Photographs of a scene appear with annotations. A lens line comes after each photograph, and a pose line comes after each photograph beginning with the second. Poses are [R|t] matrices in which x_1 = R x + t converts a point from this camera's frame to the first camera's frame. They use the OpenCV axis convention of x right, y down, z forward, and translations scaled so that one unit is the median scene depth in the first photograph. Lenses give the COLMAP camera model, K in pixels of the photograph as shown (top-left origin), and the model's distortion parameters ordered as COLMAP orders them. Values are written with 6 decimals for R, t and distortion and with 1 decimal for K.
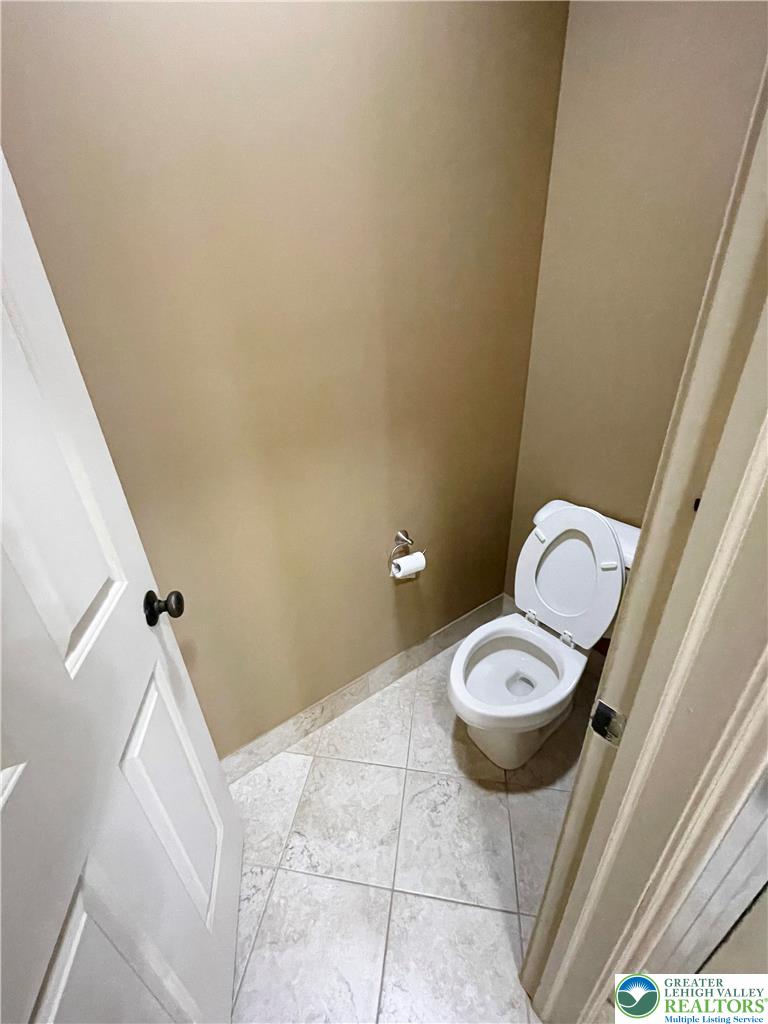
lens RADIAL K [[411.2, 0, 381.1], [0, 411.2, 512.1], [0, 0, 1]] dist [0.000001, 0.000017]
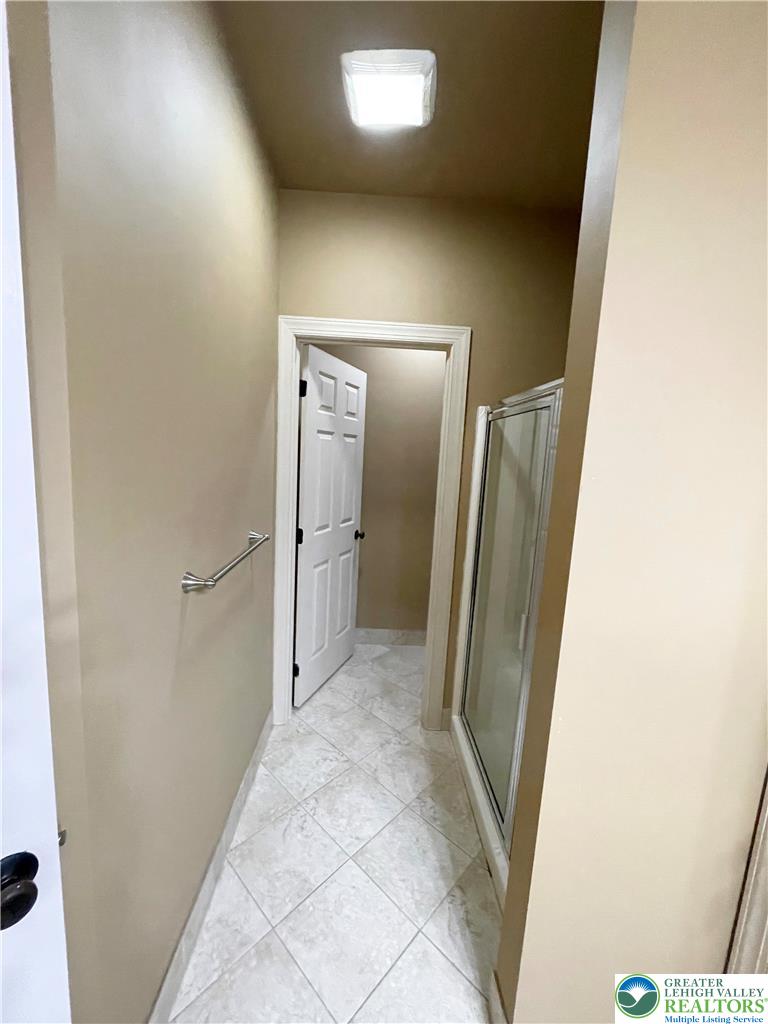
lens RADIAL K [[411.2, 0, 381.1], [0, 411.2, 512.1], [0, 0, 1]] dist [0.000001, 0.000017]
pose [[0.822709, 0.166347, -0.543580, 0.995272], [-0.331386, 0.917285, -0.220845, 0.492888], [0.461881, 0.361825, 0.809783, -1.224872]]
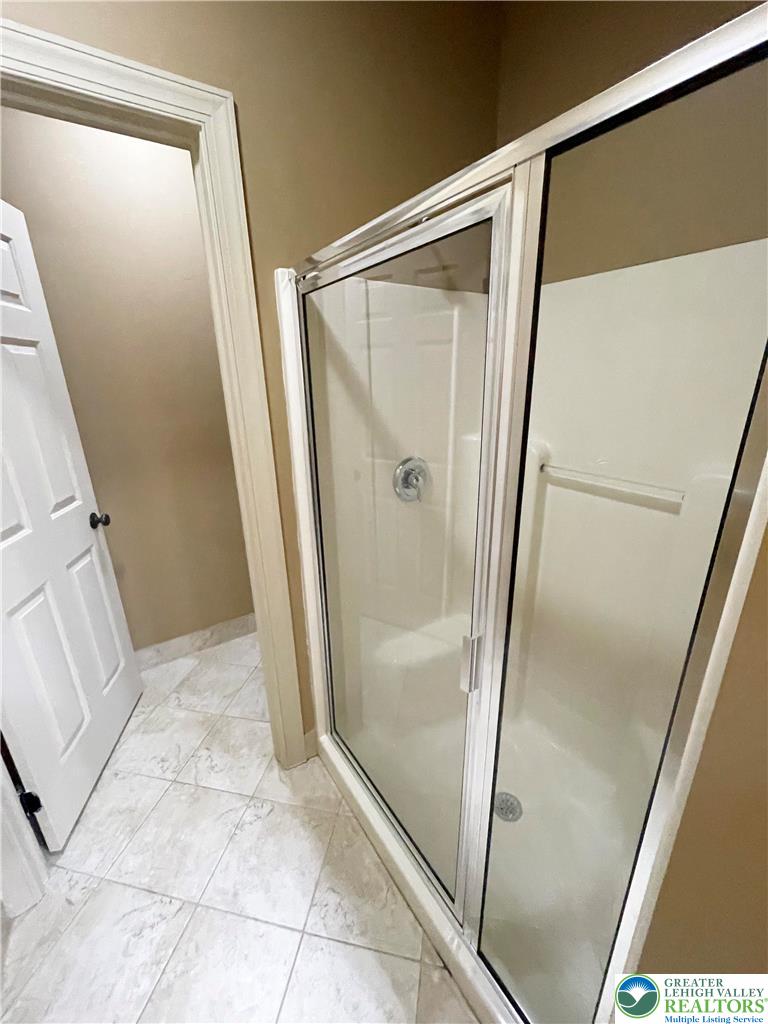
lens RADIAL K [[411.2, 0, 381.1], [0, 411.2, 512.1], [0, 0, 1]] dist [0.000001, 0.000017]
pose [[0.999152, 0.030509, -0.027647, 0.634536], [-0.034174, 0.989041, -0.143634, 0.279179], [0.022962, 0.144457, 0.989245, -0.701038]]
